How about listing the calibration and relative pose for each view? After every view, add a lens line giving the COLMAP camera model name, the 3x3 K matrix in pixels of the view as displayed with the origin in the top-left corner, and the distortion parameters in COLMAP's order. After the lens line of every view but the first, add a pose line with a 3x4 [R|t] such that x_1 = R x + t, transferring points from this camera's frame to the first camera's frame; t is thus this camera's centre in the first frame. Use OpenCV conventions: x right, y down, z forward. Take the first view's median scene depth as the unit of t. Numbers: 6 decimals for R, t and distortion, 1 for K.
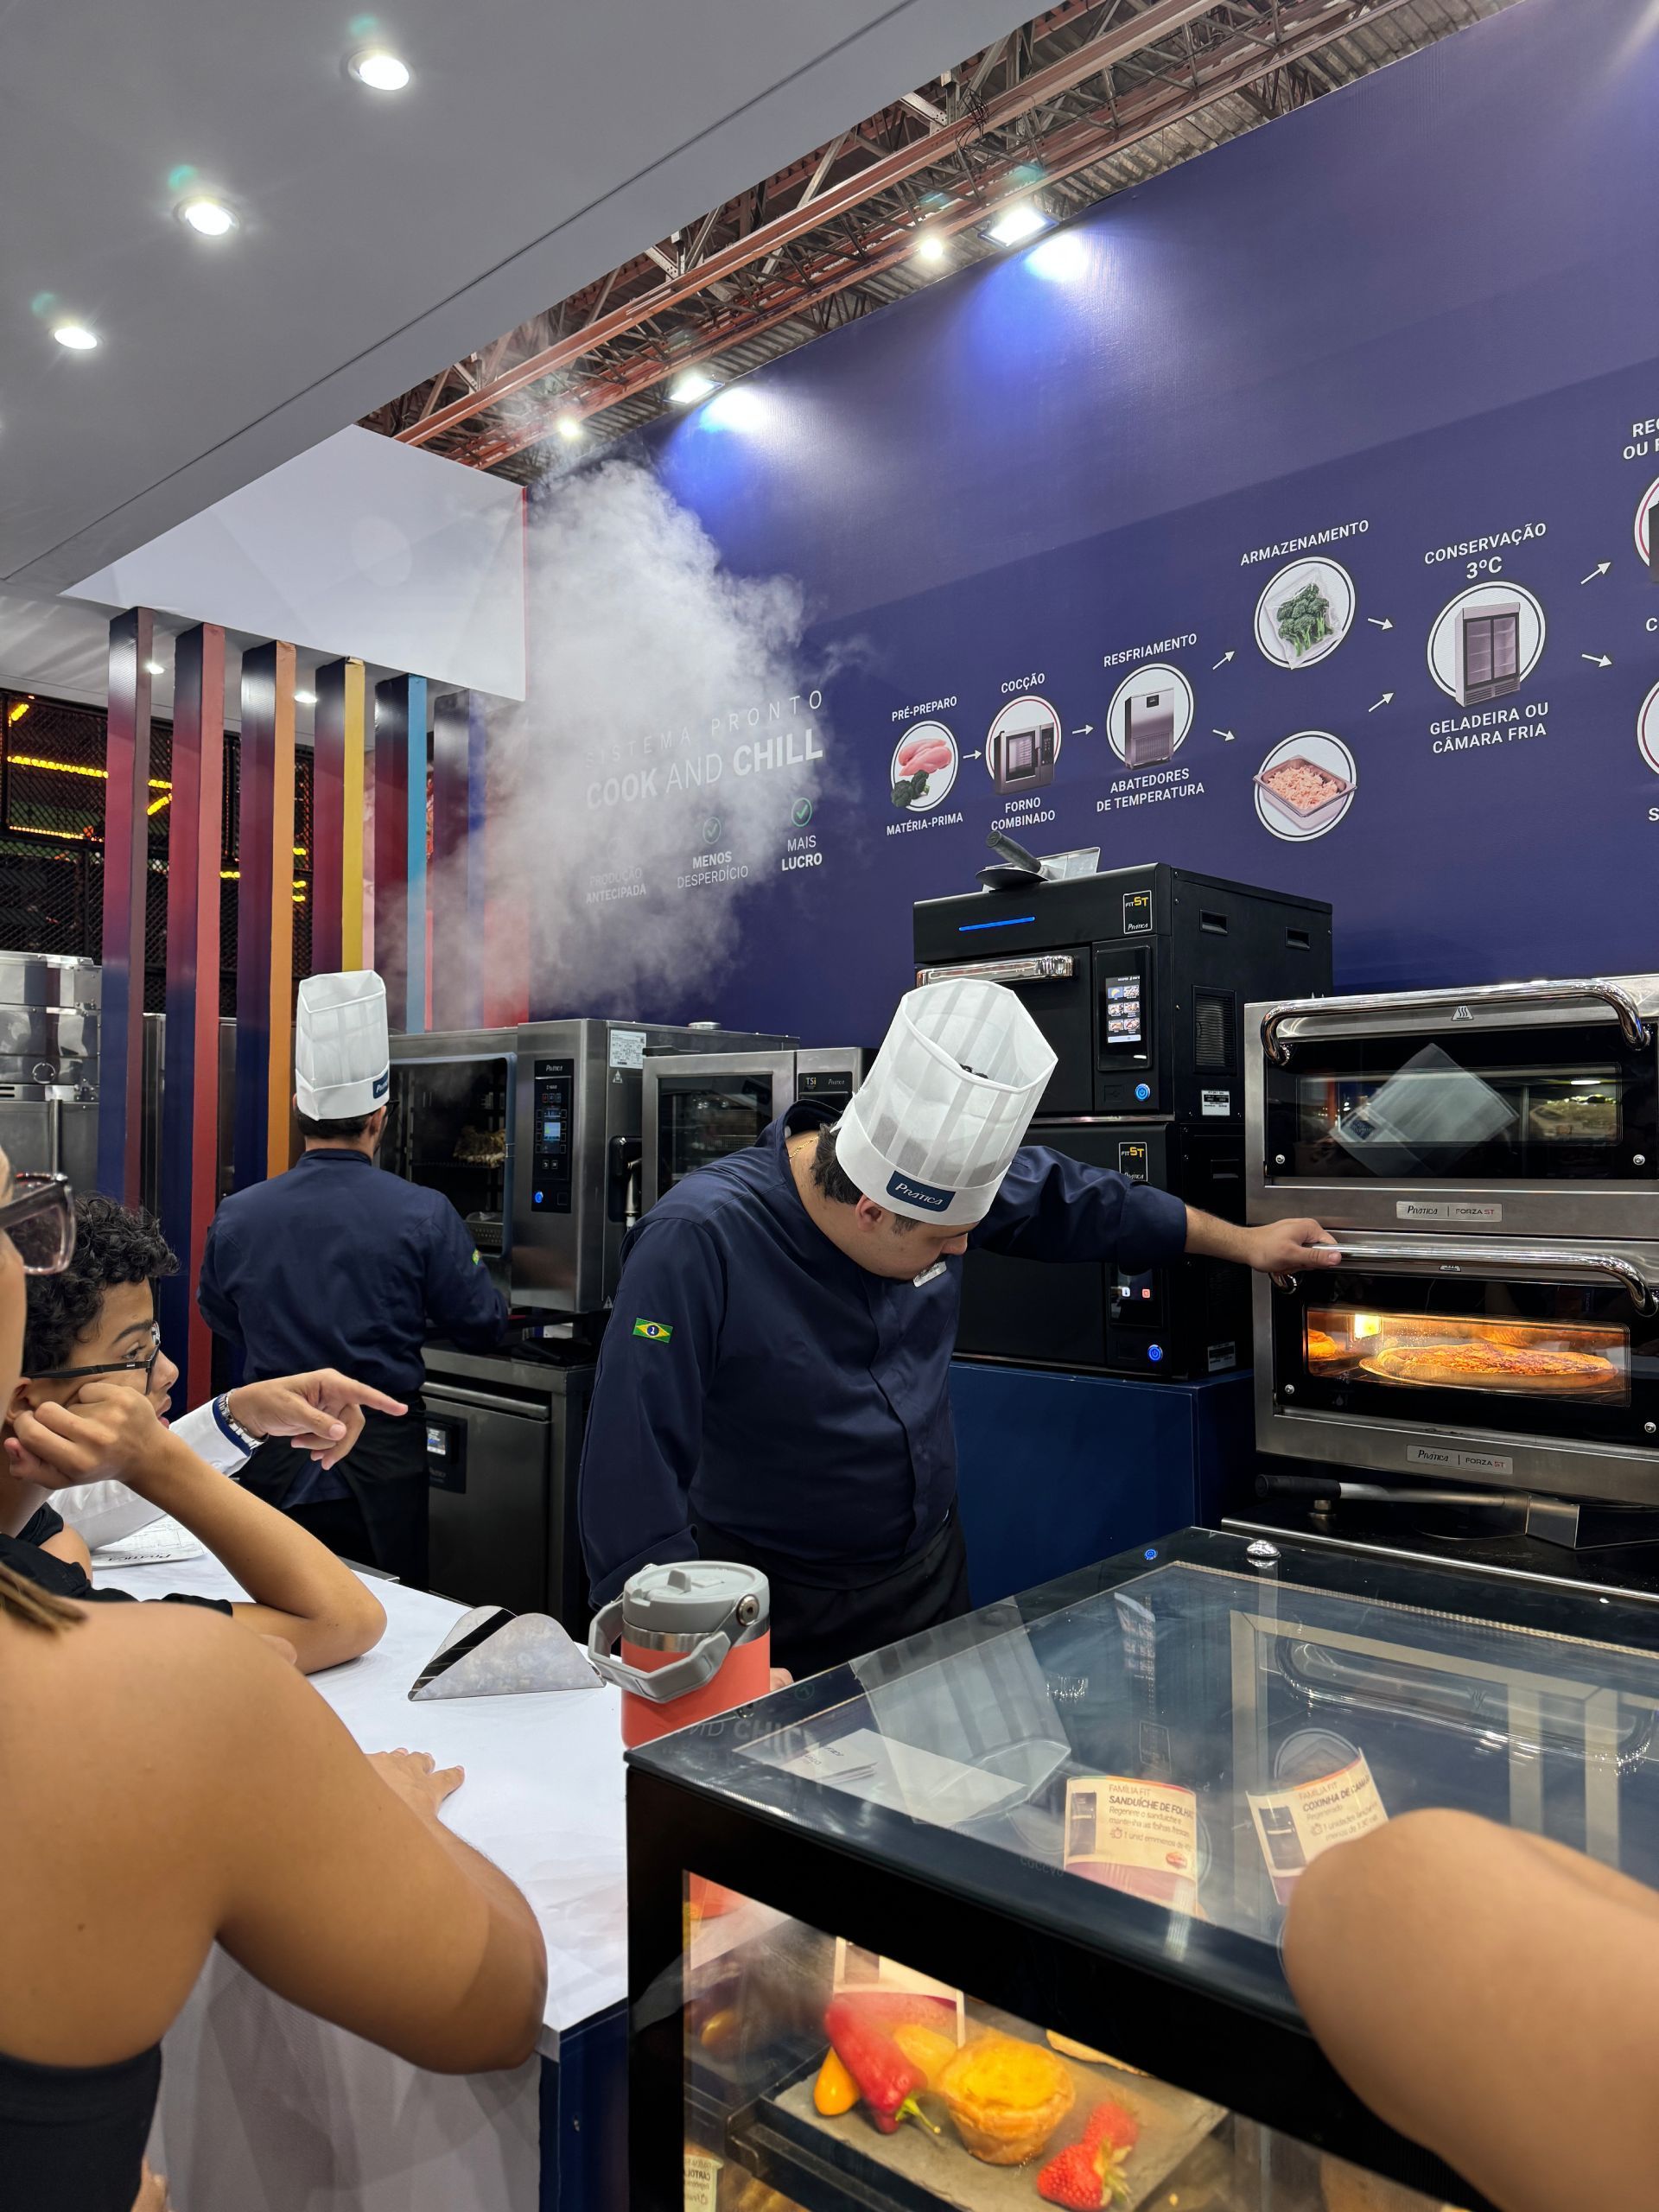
lens RADIAL K [[1488.3, 0, 829.5], [0, 1488.3, 1106.0], [0, 0, 1]] dist [0.068005, -0.103828]
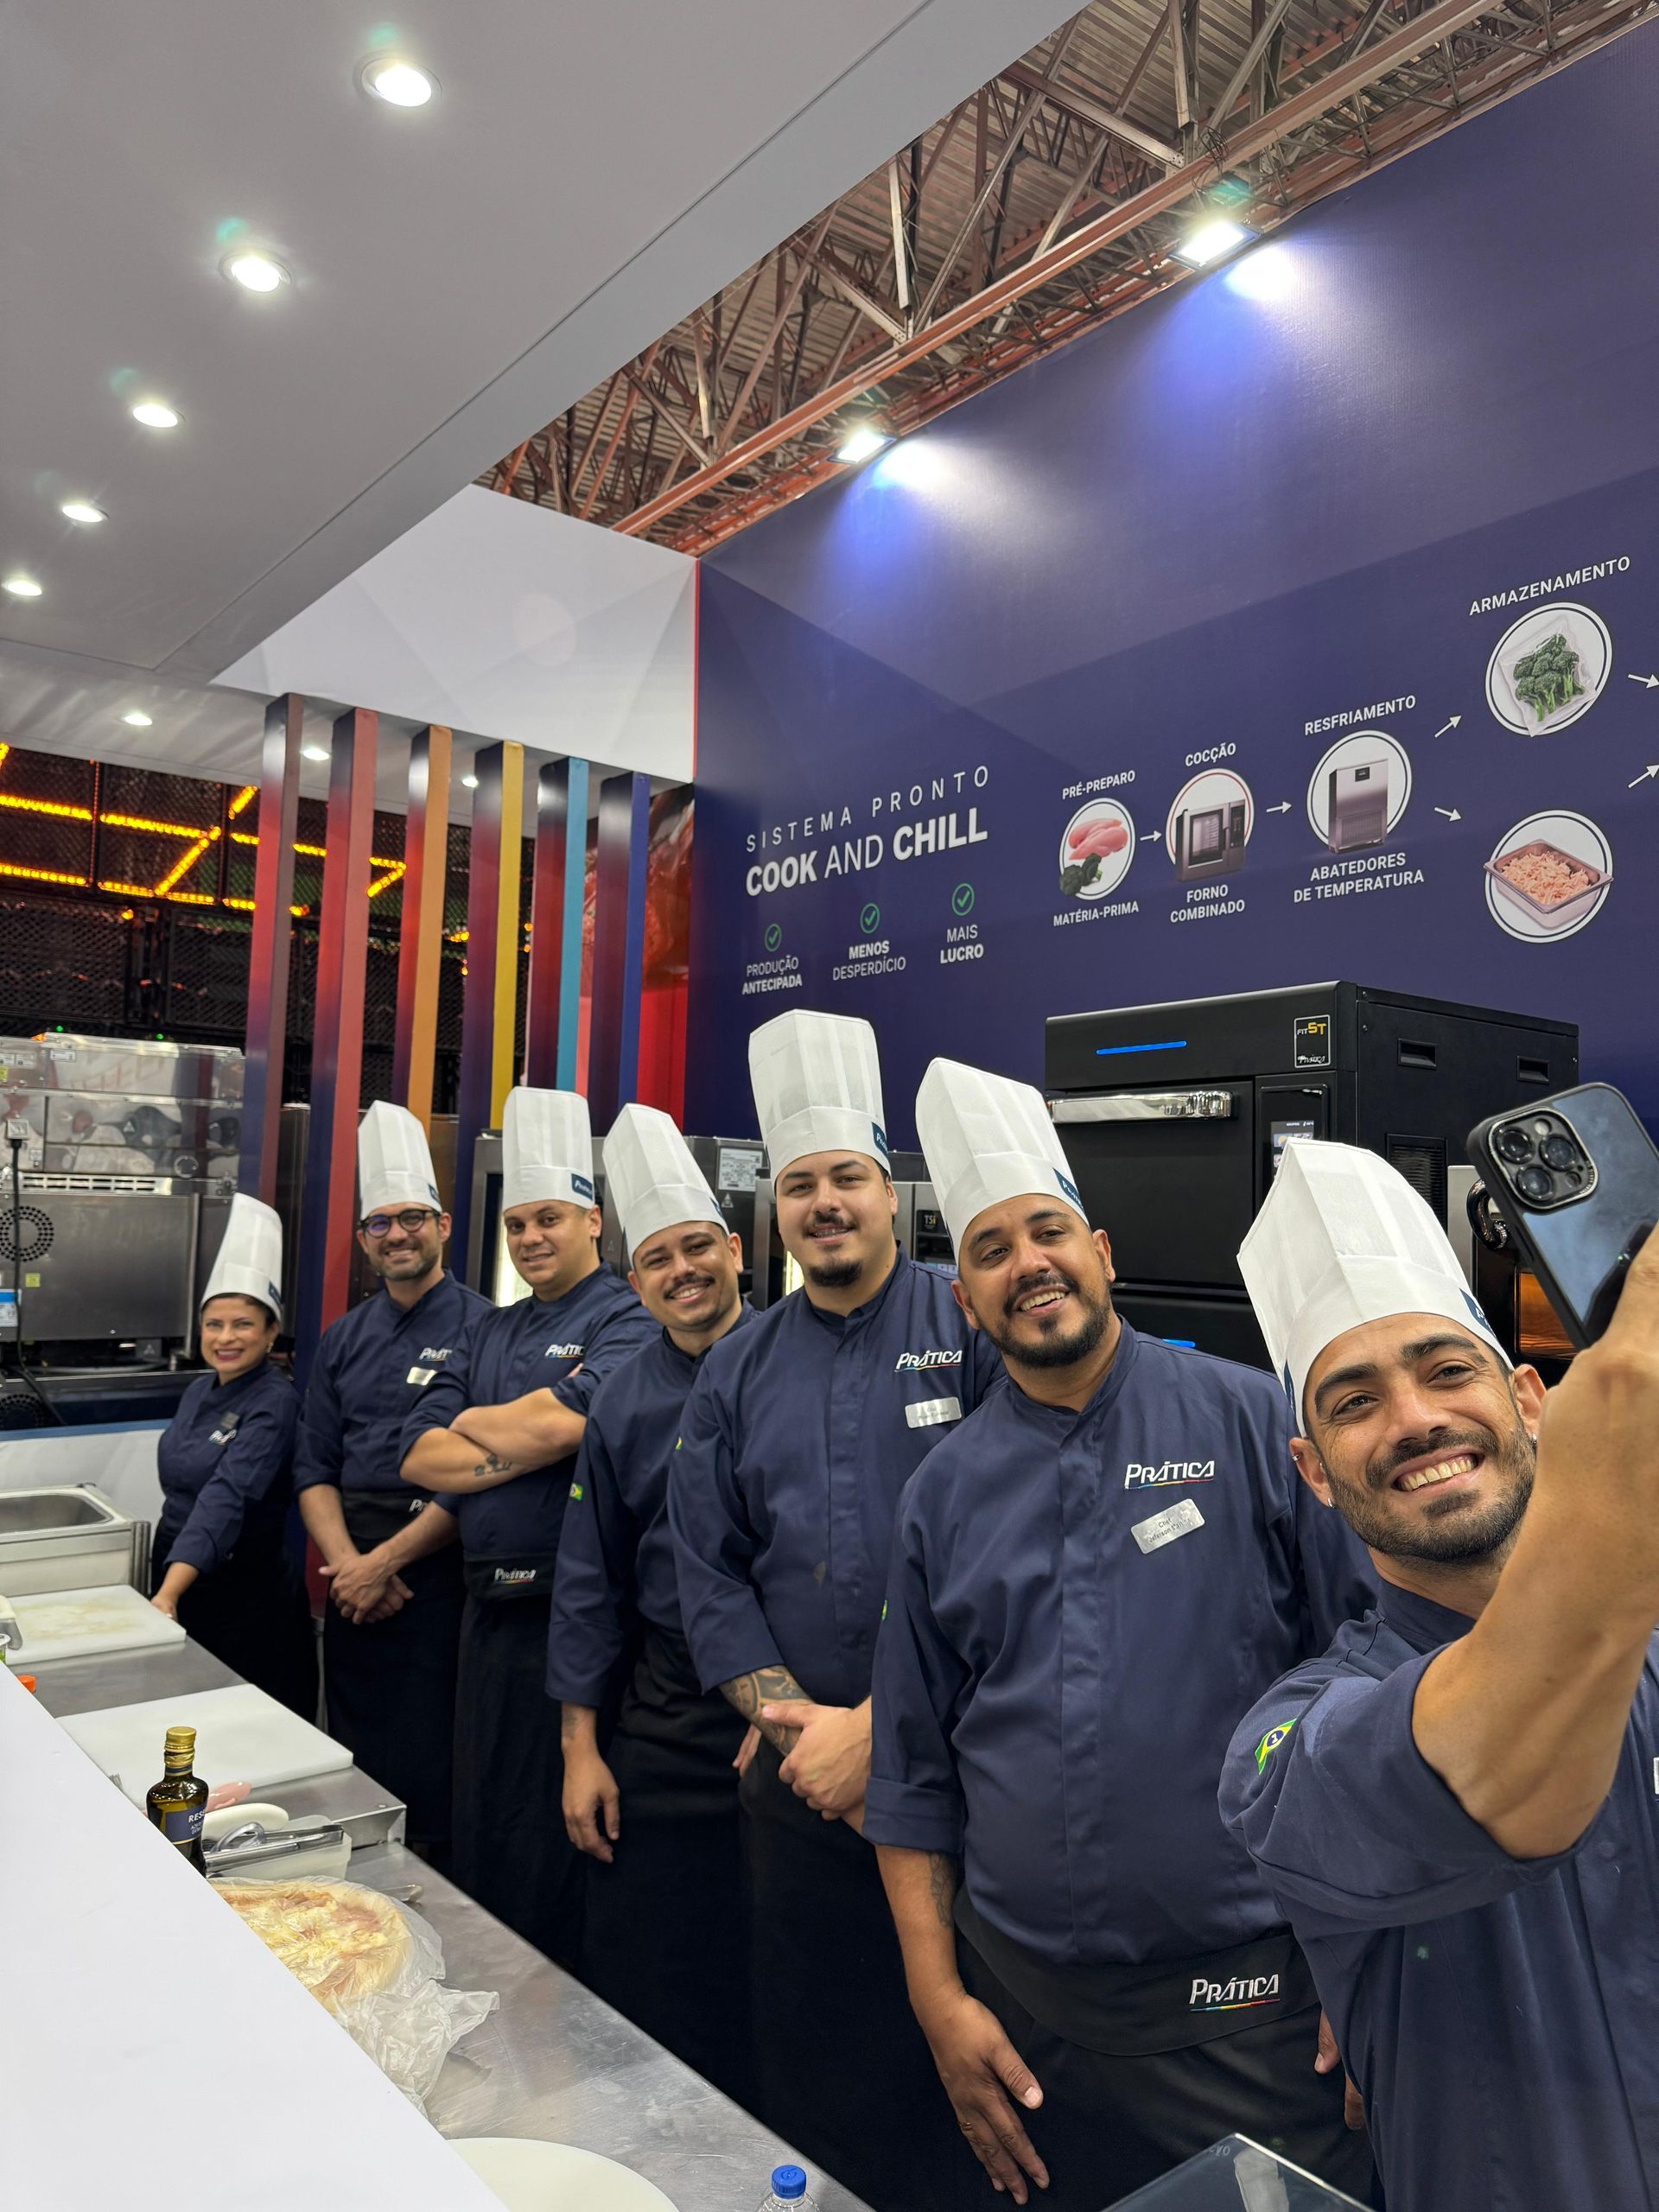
lens RADIAL K [[1537.8, 0, 808.0], [0, 1537.8, 1130.1], [0, 0, 1]] dist [0.020442, -0.042168]
pose [[0.987064, 0.021696, -0.158854, 0.045808], [-0.026773, 0.999195, -0.029891, -0.032152], [0.158077, 0.033757, 0.986850, 0.089251]]
